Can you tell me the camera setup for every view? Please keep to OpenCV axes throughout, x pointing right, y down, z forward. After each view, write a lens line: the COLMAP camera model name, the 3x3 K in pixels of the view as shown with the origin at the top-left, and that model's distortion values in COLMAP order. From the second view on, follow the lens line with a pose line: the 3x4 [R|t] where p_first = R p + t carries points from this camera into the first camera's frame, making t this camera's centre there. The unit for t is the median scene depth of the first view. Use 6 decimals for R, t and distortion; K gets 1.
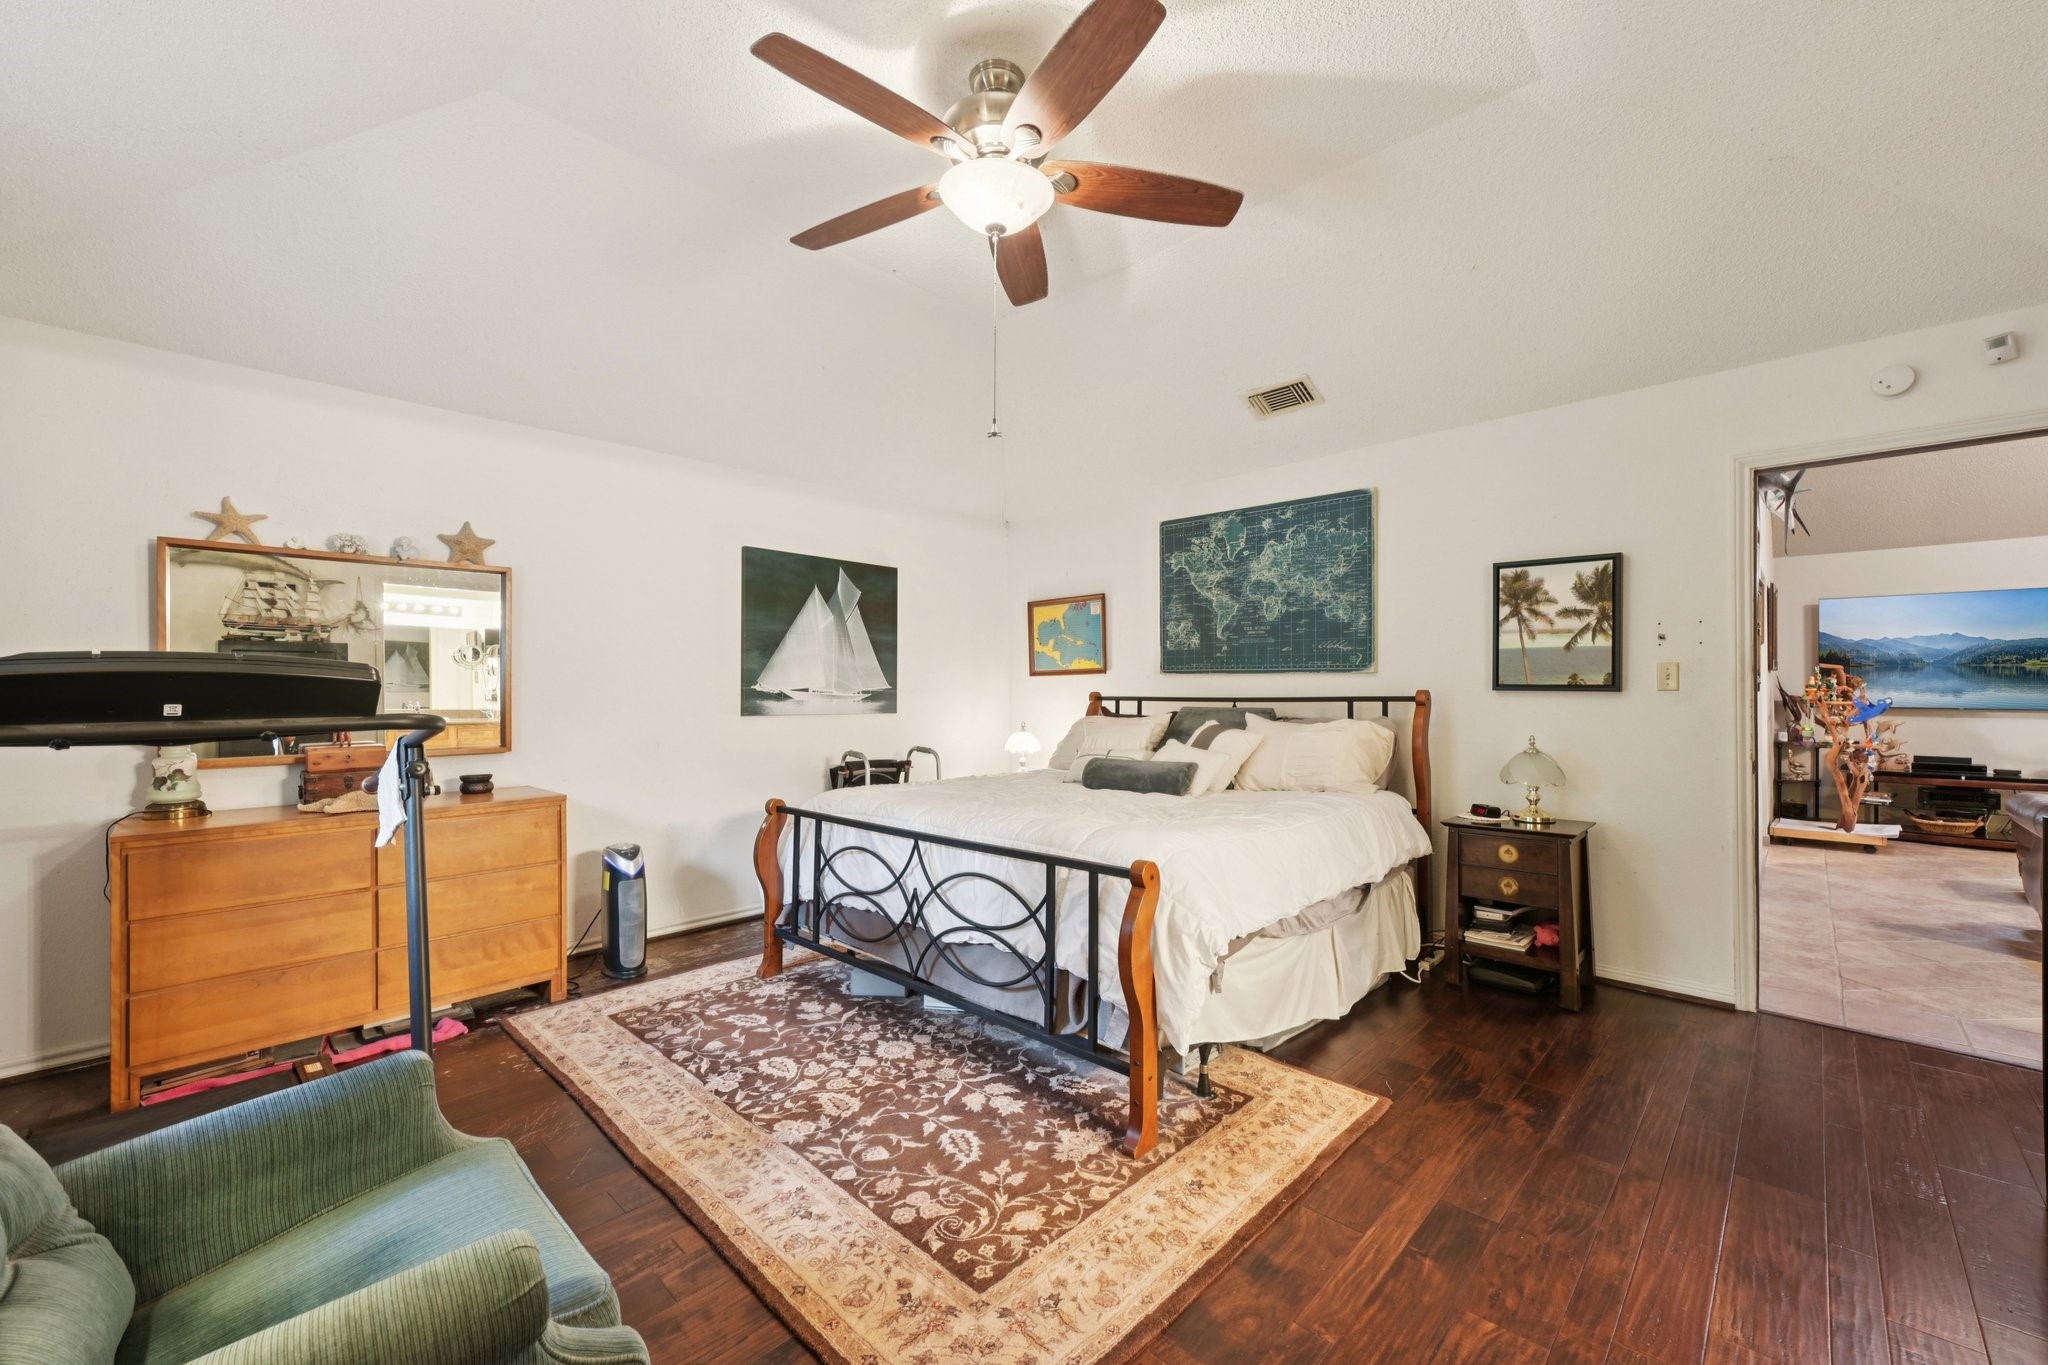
lens RADIAL K [[812.9, 0, 1028.7], [0, 812.9, 690.7], [0, 0, 1]] dist [0.001813, -0.000060]
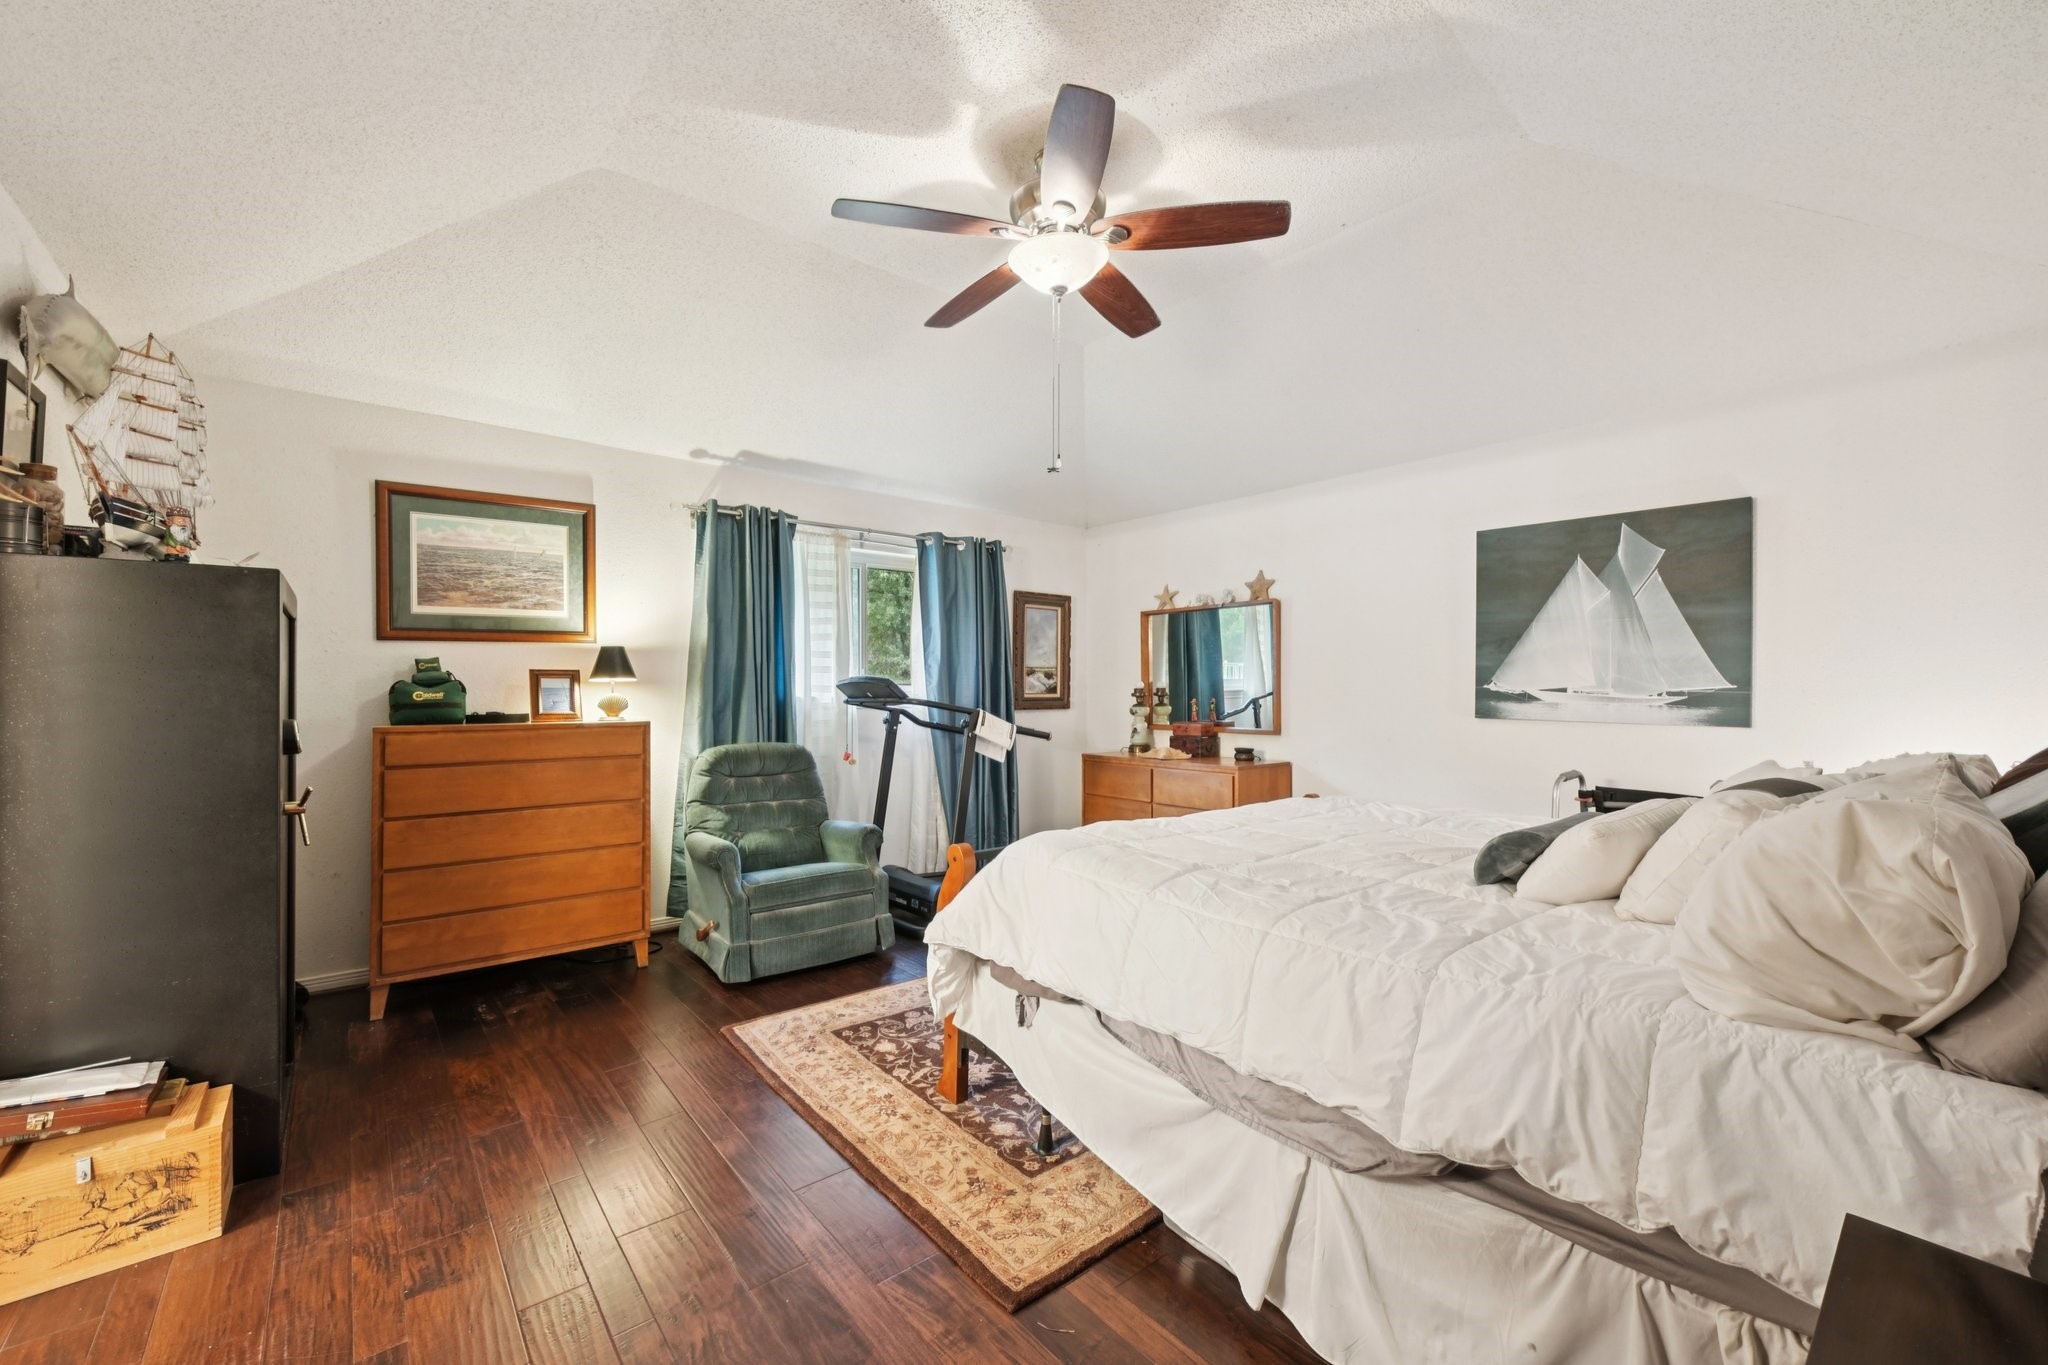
lens RADIAL K [[812.9, 0, 1028.7], [0, 812.9, 690.7], [0, 0, 1]] dist [0.001813, -0.000060]
pose [[-0.105053, 0.006791, -0.994443, 0.607720], [-0.001860, 0.999974, 0.007026, -0.005152], [0.994465, 0.002588, -0.105038, 0.594147]]
